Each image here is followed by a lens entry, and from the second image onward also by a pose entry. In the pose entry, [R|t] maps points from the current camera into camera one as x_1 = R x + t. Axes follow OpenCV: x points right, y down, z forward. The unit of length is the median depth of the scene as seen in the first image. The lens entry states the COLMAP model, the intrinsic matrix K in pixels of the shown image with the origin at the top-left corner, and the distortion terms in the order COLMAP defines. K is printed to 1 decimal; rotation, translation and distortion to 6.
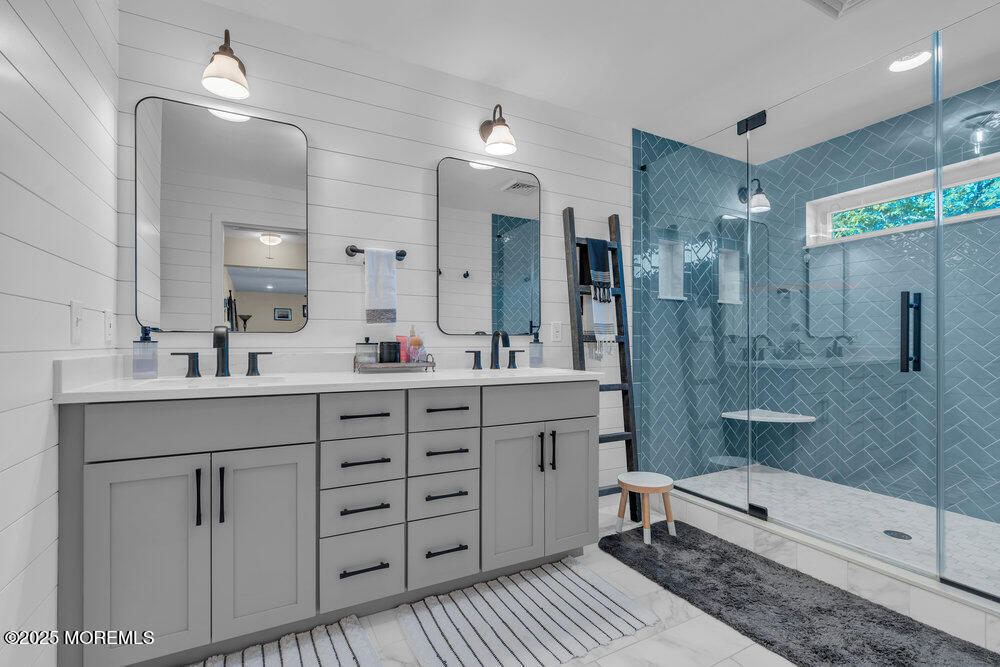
lens RADIAL K [[448.3, 0, 503.3], [0, 448.3, 334.8], [0, 0, 1]] dist [-0.000864, 0.000165]
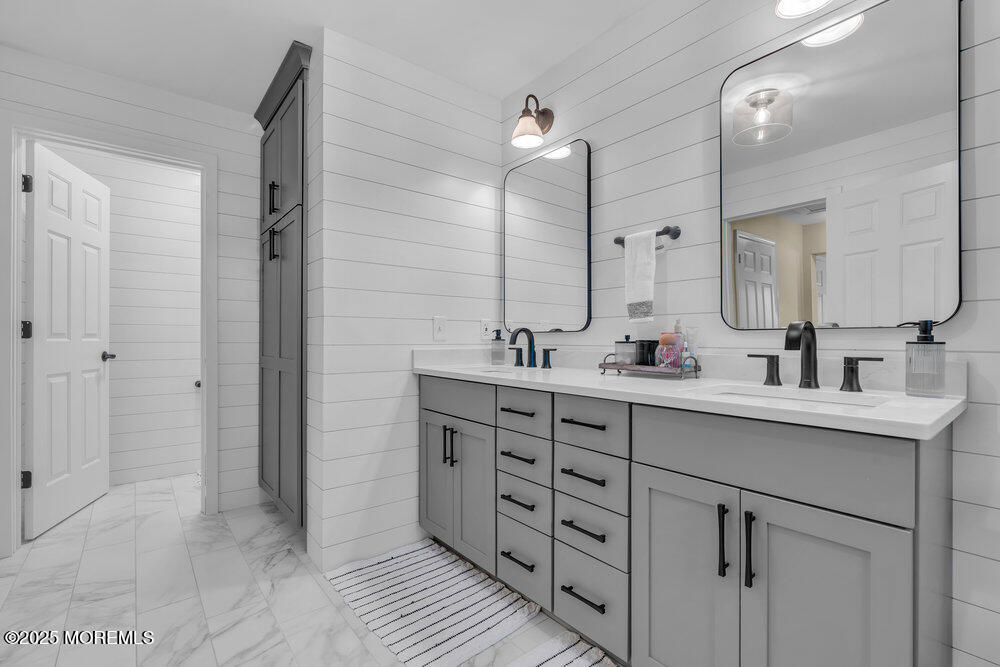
lens RADIAL K [[448.3, 0, 502.8], [0, 448.3, 339.2], [0, 0, 1]] dist [-0.000864, 0.000165]
pose [[0.186686, -0.007339, -0.982392, 0.535650], [0.004674, 0.999967, -0.006582, 0.018527], [0.982409, -0.003363, 0.186714, 0.595757]]
